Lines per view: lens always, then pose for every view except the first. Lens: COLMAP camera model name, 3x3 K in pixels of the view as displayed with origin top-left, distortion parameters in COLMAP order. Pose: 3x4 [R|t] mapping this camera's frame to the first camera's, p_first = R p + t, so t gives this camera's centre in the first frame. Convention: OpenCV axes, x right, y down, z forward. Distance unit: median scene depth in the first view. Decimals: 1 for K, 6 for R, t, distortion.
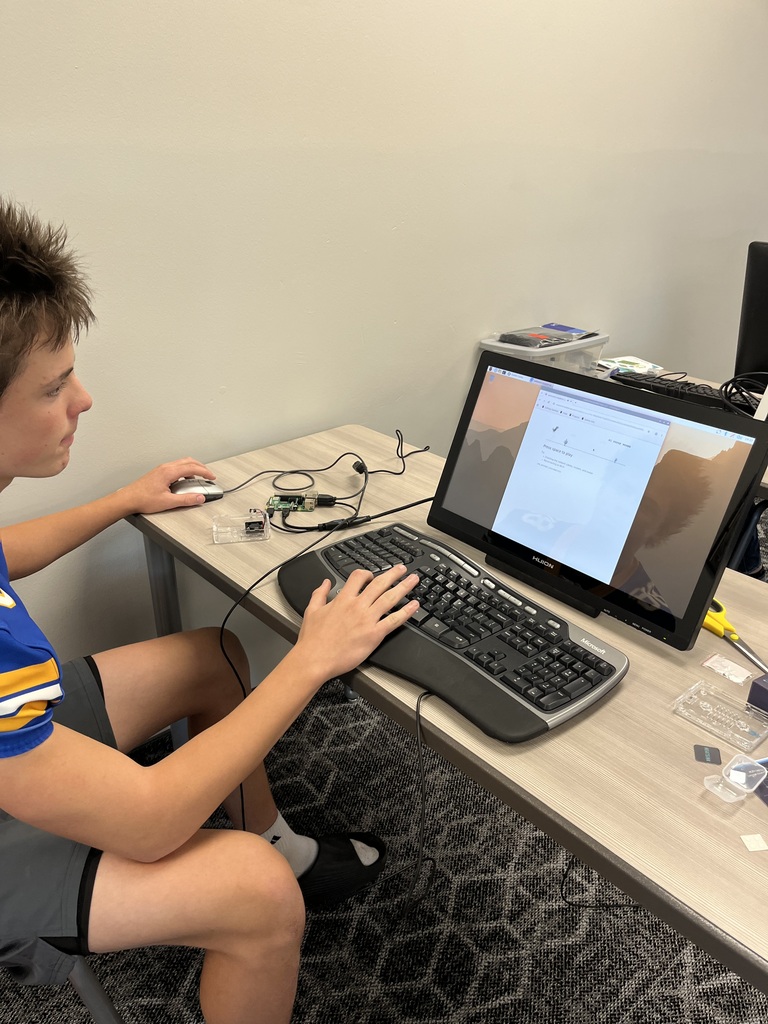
lens RADIAL K [[791.8, 0, 384.0], [0, 791.8, 512.0], [0, 0, 1]] dist [0.000234, 0.002171]
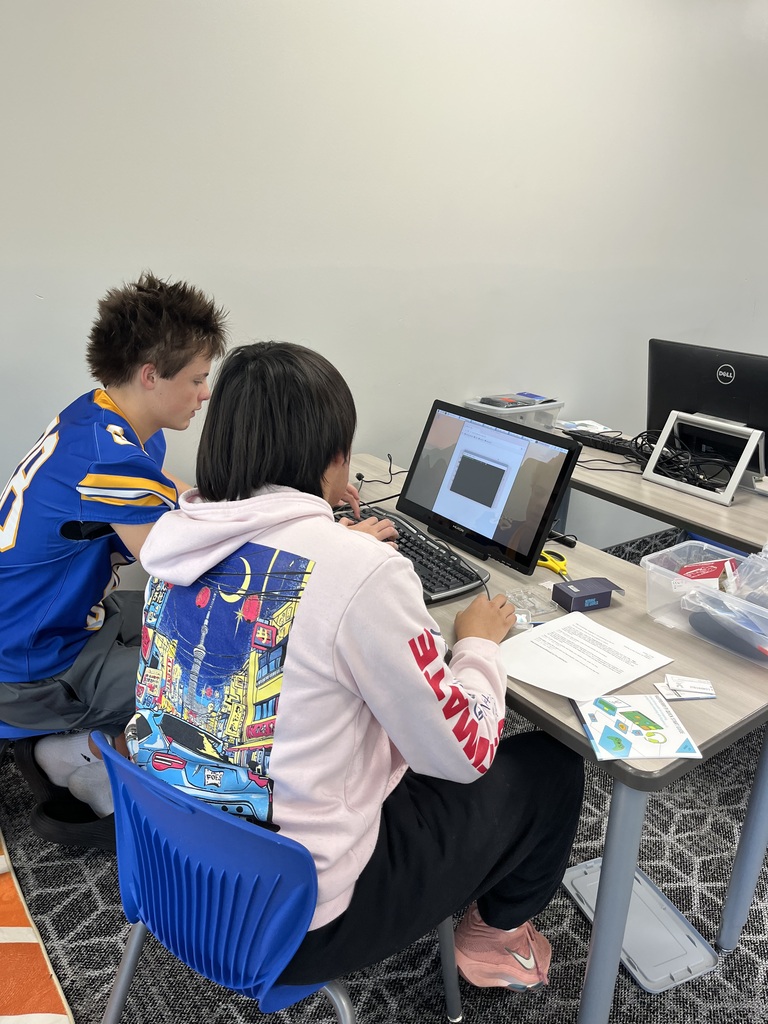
lens RADIAL K [[774.1, 0, 384.0], [0, 774.1, 512.0], [0, 0, 1]] dist [0.003140, -0.000046]
pose [[0.995959, 0.052806, -0.072649, 0.149188], [-0.059028, 0.994515, -0.086348, 0.159995], [0.067691, 0.090287, 0.993613, -0.524902]]
